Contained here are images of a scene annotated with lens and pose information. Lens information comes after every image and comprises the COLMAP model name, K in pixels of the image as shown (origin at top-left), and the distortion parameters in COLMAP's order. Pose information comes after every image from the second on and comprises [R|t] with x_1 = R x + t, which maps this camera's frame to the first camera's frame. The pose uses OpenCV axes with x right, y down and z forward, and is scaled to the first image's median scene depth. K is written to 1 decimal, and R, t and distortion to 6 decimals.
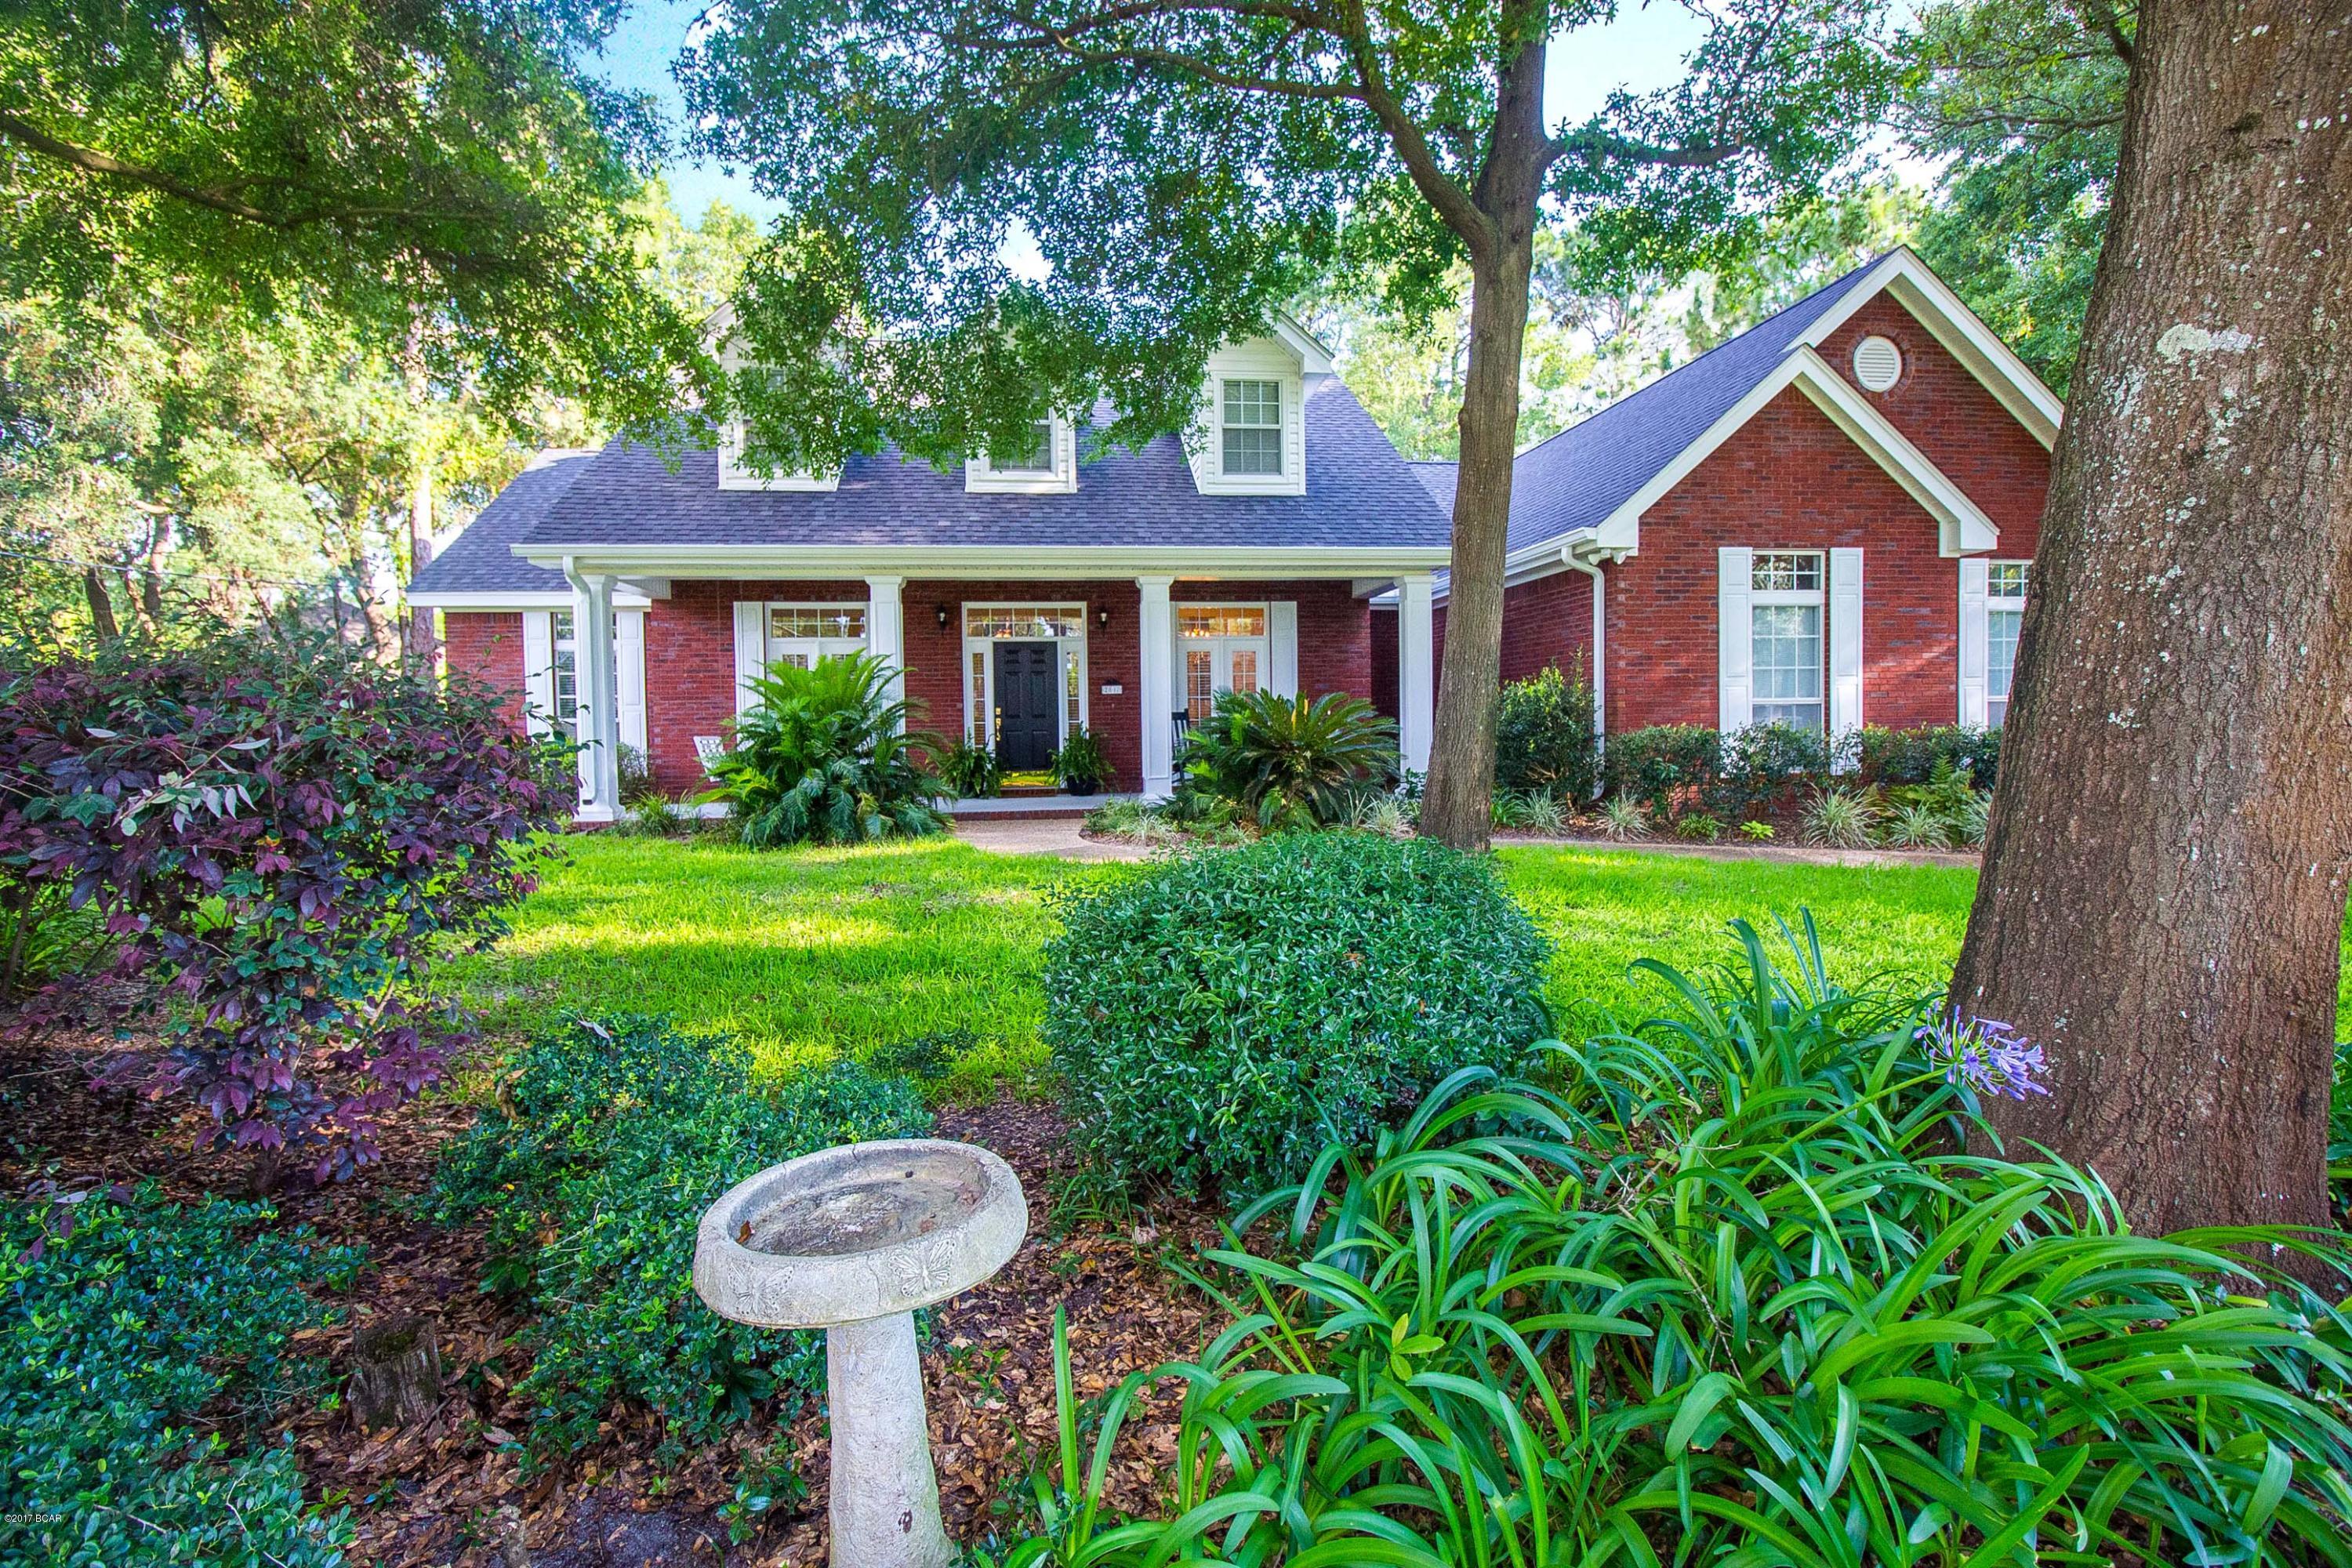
lens RADIAL K [[1117.3, 0, 1180.8], [0, 1117.3, 772.9], [0, 0, 1]] dist [-0.004036, -0.001880]
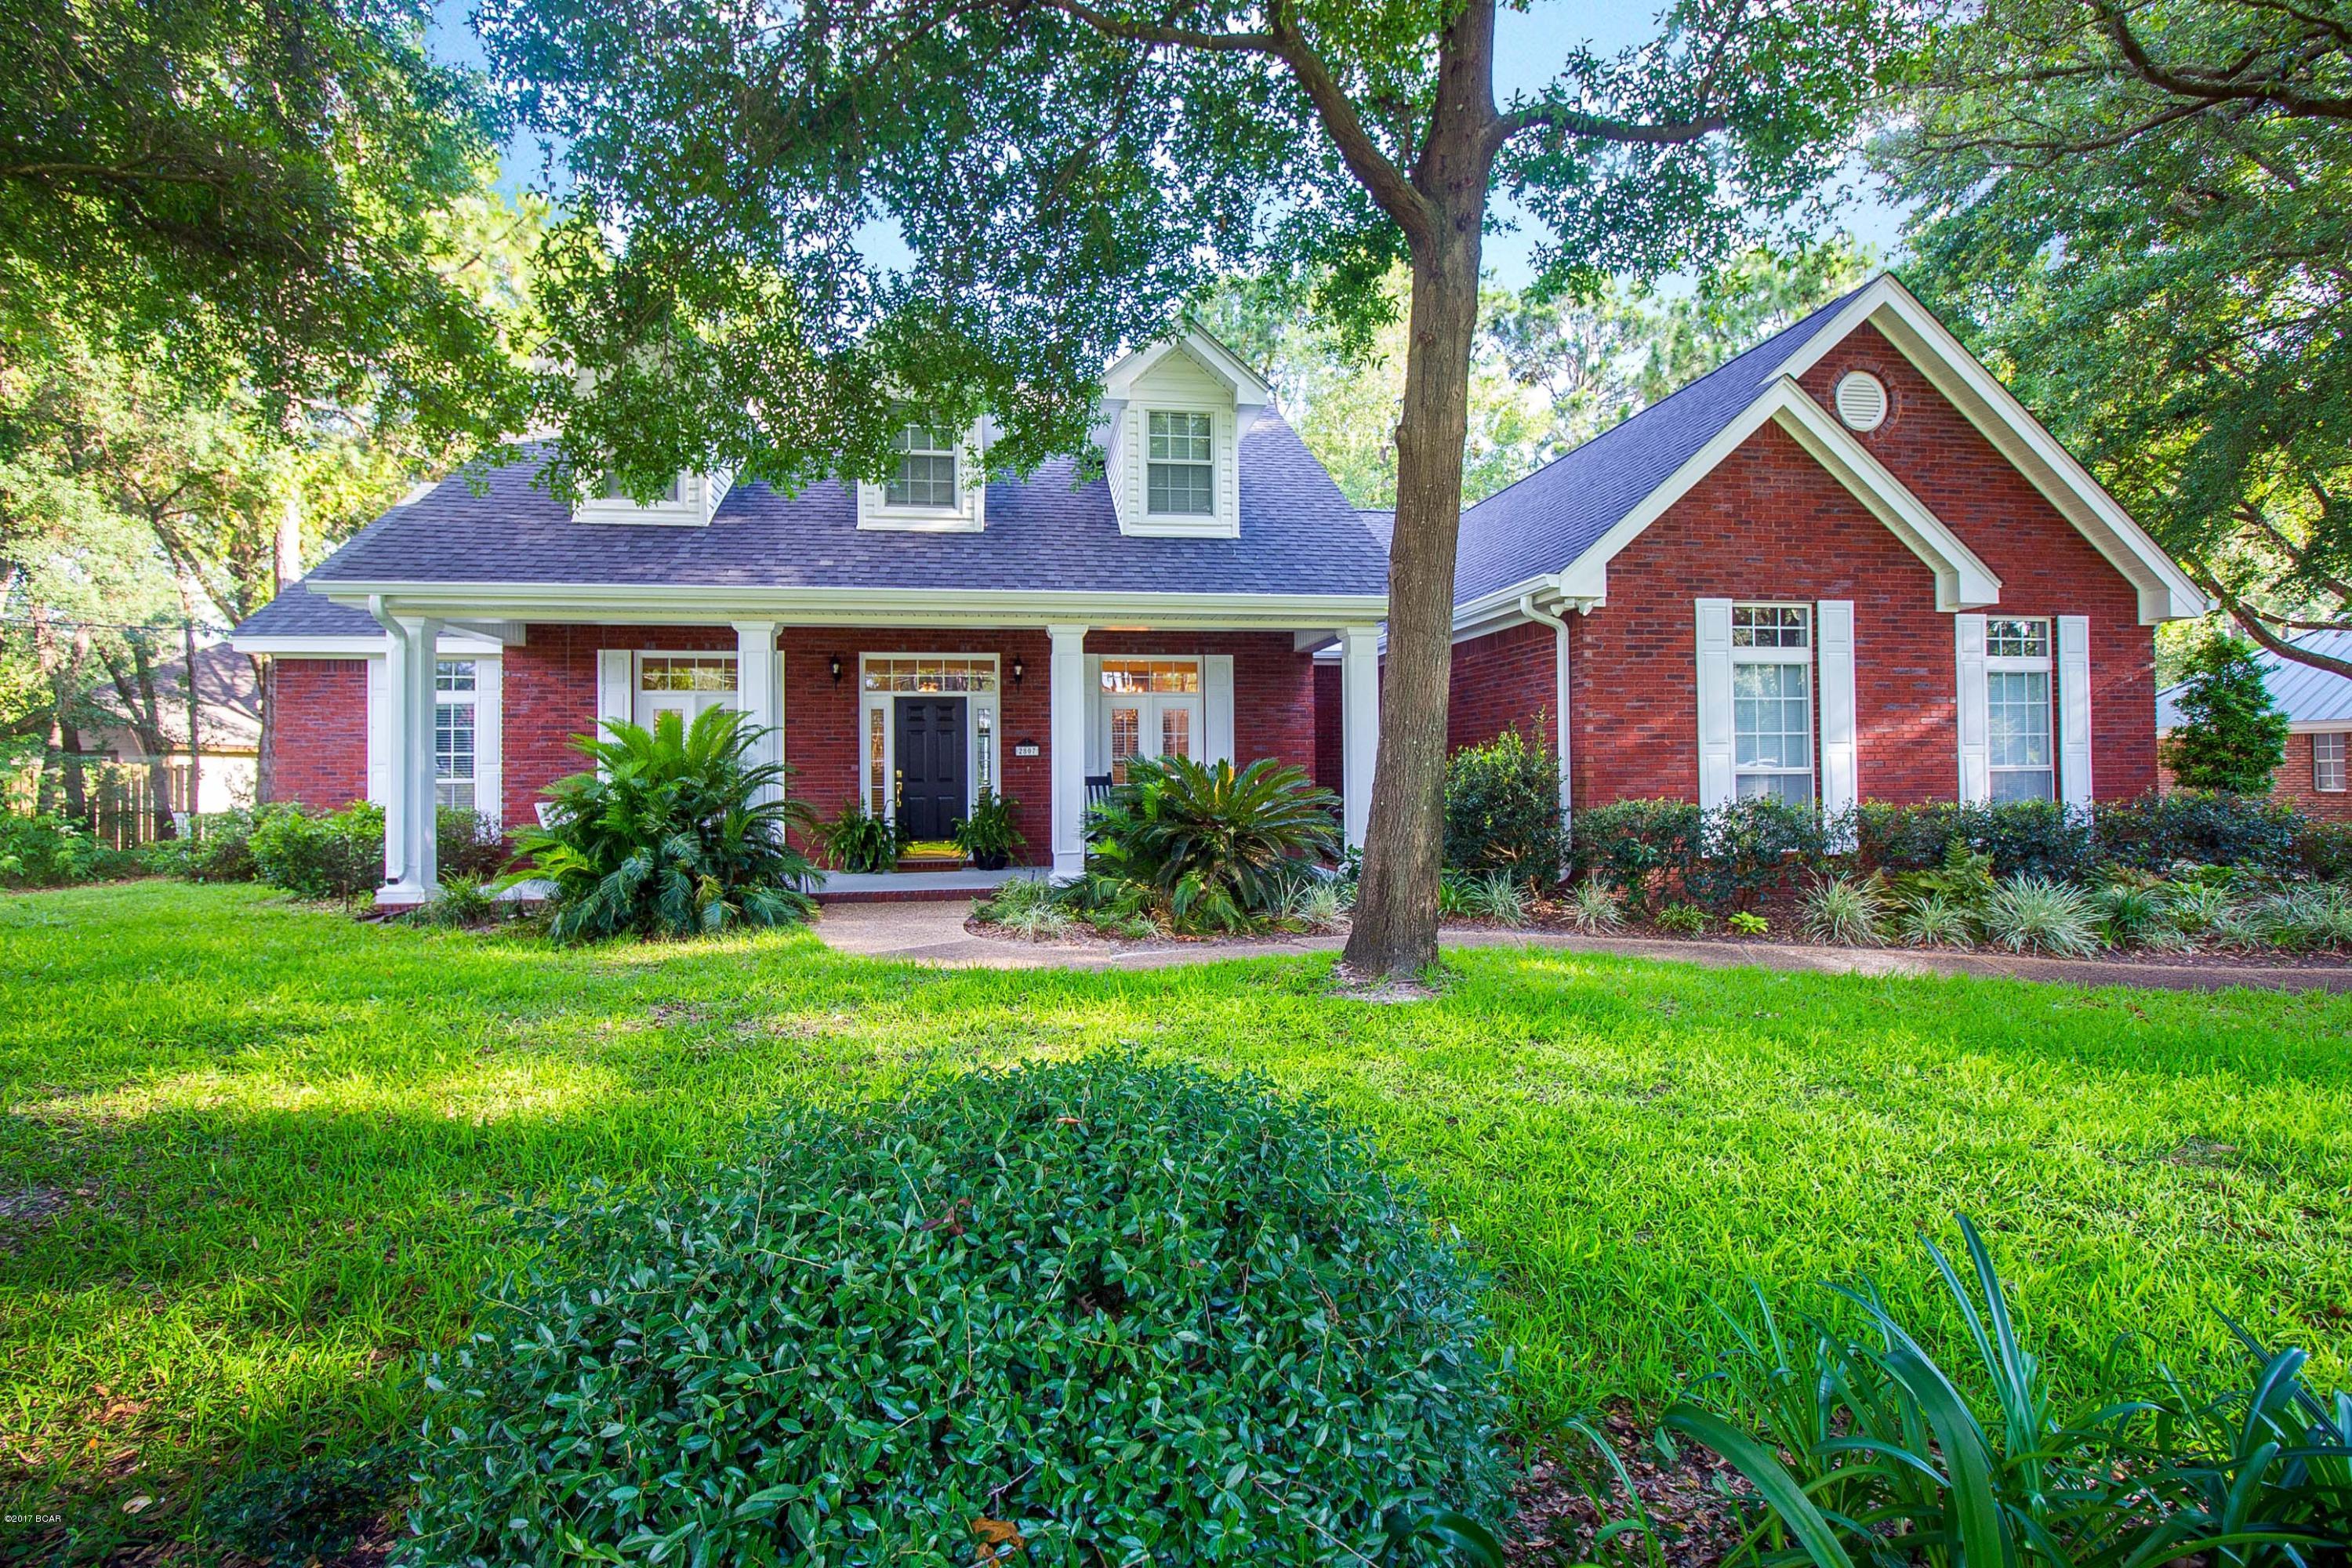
lens RADIAL K [[1117.3, 0, 1182.5], [0, 1117.3, 772.0], [0, 0, 1]] dist [-0.004036, -0.001880]
pose [[0.999481, 0.005498, 0.031733, 0.046745], [-0.003947, 0.998804, -0.048741, -0.018958], [-0.031963, 0.048591, 0.998307, 0.133658]]
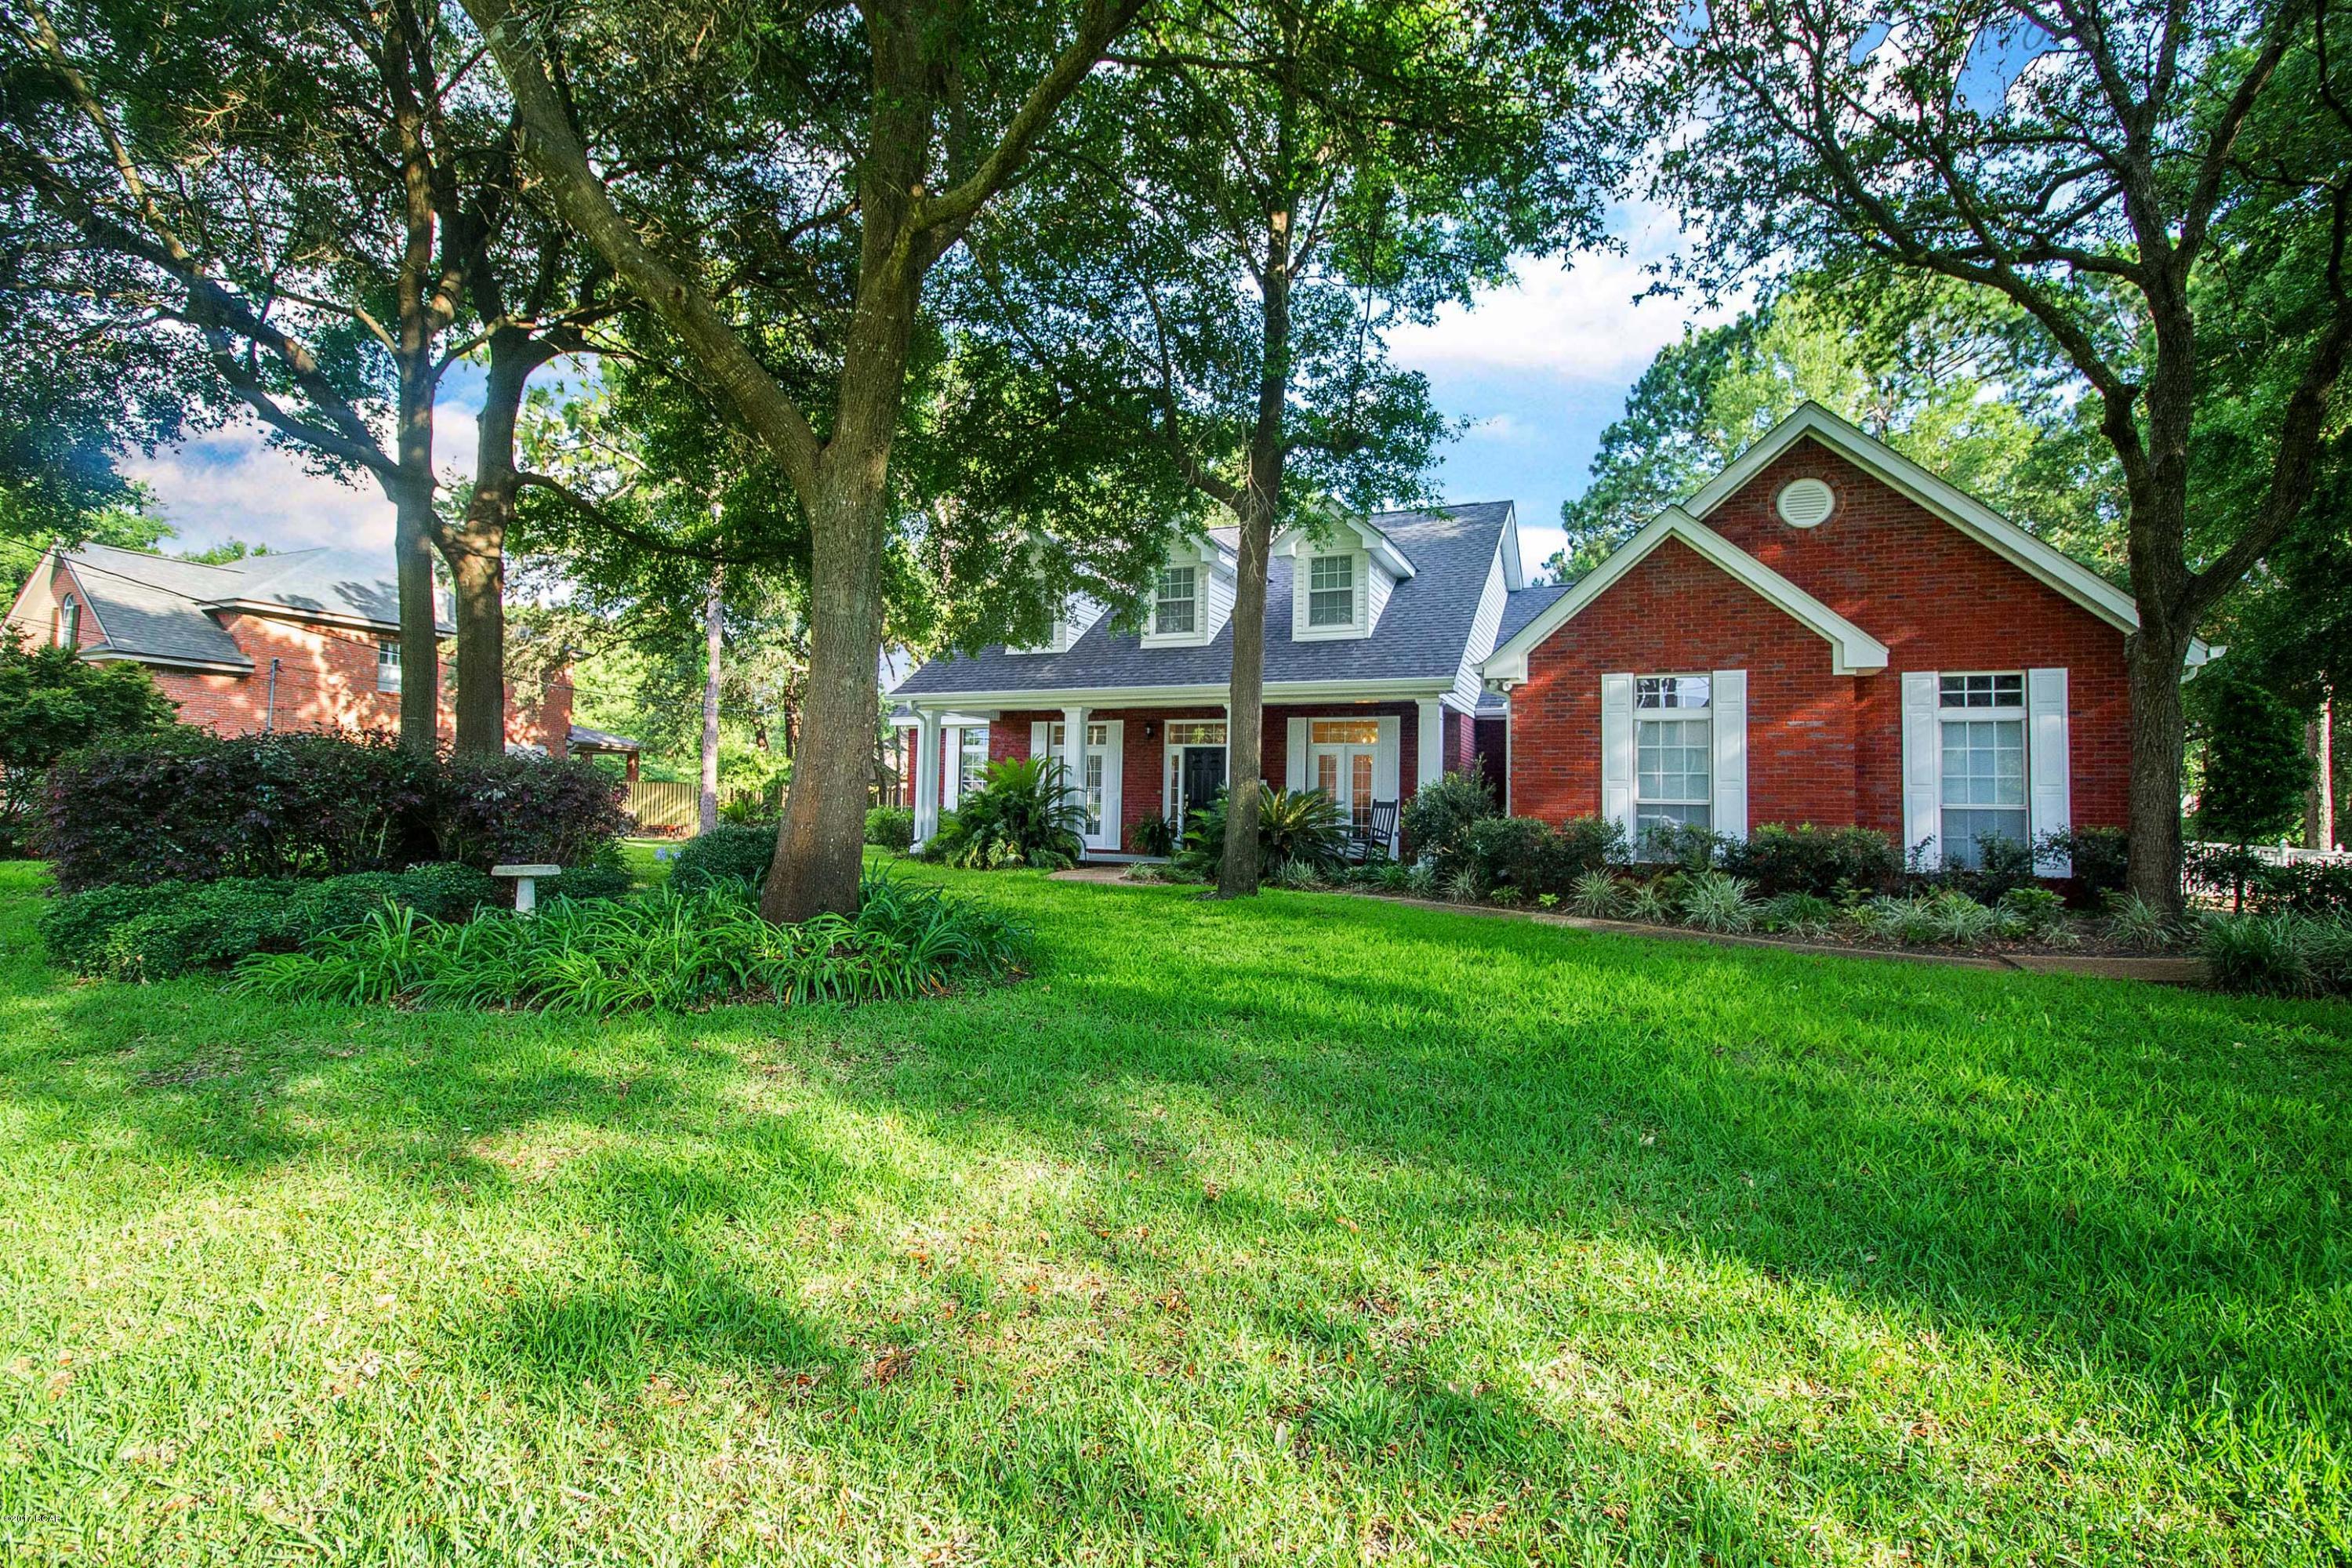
lens RADIAL K [[1117.3, 0, 1163.9], [0, 1117.3, 780.5], [0, 0, 1]] dist [-0.004036, -0.001880]
pose [[0.855129, 0.017123, -0.518133, 0.723967], [-0.057624, 0.996400, -0.062174, 0.018036], [0.515203, 0.083024, 0.853037, -0.287689]]
